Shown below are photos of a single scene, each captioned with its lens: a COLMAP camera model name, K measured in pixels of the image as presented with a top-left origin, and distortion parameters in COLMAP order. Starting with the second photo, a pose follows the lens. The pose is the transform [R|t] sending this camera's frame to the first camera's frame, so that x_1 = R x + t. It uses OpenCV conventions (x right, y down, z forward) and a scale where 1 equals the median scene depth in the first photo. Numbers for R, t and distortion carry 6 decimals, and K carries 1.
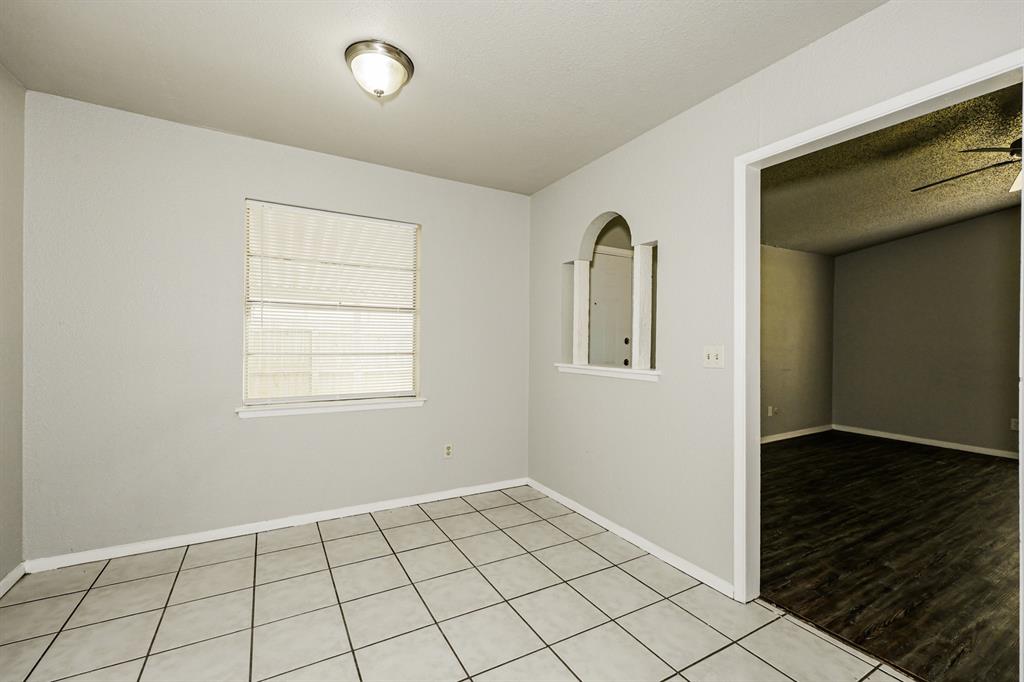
lens RADIAL K [[423.2, 0, 514.6], [0, 423.2, 346.2], [0, 0, 1]] dist [0.001391, 0.000230]
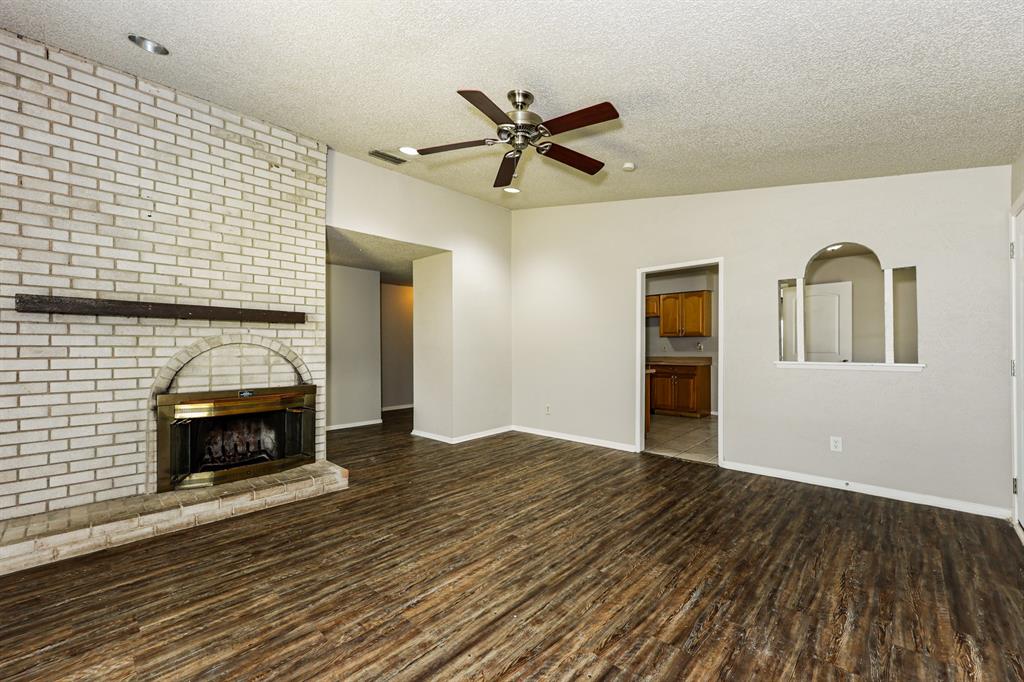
lens RADIAL K [[396.8, 0, 524.7], [0, 396.8, 348.0], [0, 0, 1]] dist [0.011765, 0.000081]
pose [[-0.951299, -0.006118, -0.308209, 1.481585], [-0.007590, 0.999965, 0.003576, 0.003227], [0.308176, 0.005741, -0.951312, 1.816333]]
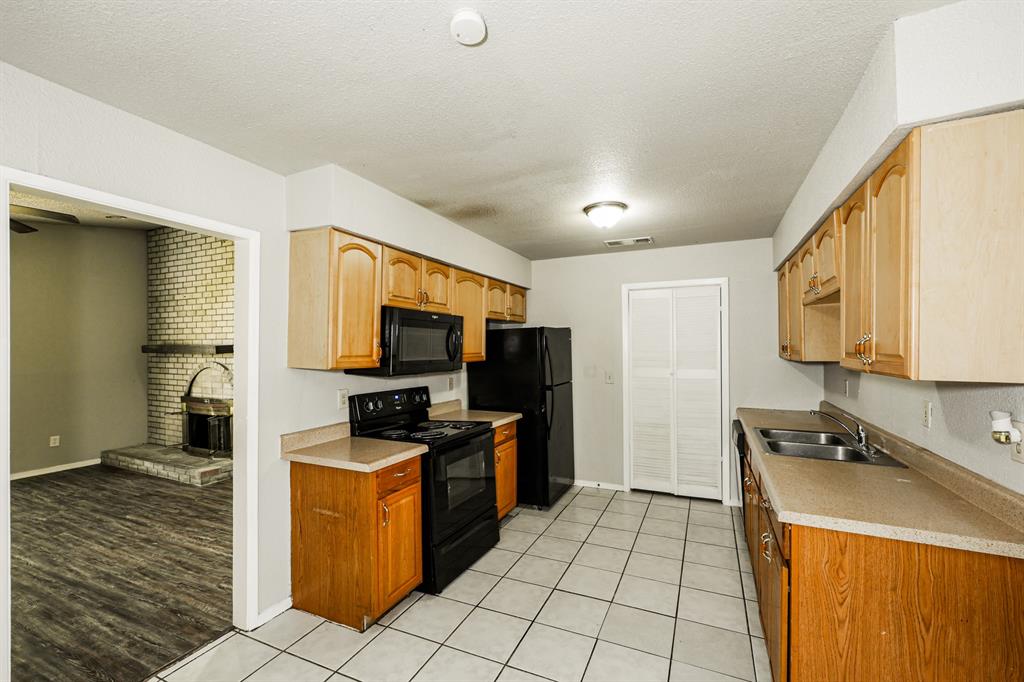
lens RADIAL K [[423.2, 0, 514.6], [0, 423.2, 346.2], [0, 0, 1]] dist [0.001391, 0.000230]
pose [[-0.598544, -0.007562, 0.801054, -0.401649], [0.001570, 0.999942, 0.010612, -0.112395], [-0.801088, 0.007610, -0.598498, 0.495551]]
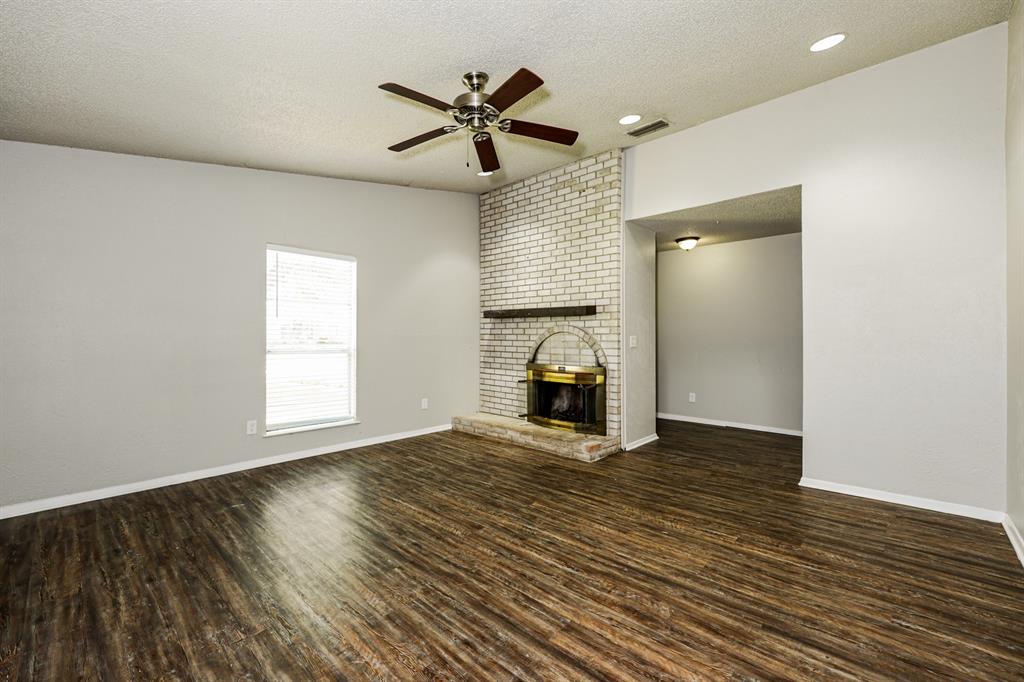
lens RADIAL K [[433.2, 0, 512.4], [0, 433.2, 335.8], [0, 0, 1]] dist [-0.000408, 0.000046]
pose [[-0.312988, -0.009018, 0.949714, 0.313435], [0.003652, 0.999936, 0.010698, -0.003814], [-0.949750, 0.006816, -0.312935, 1.196506]]
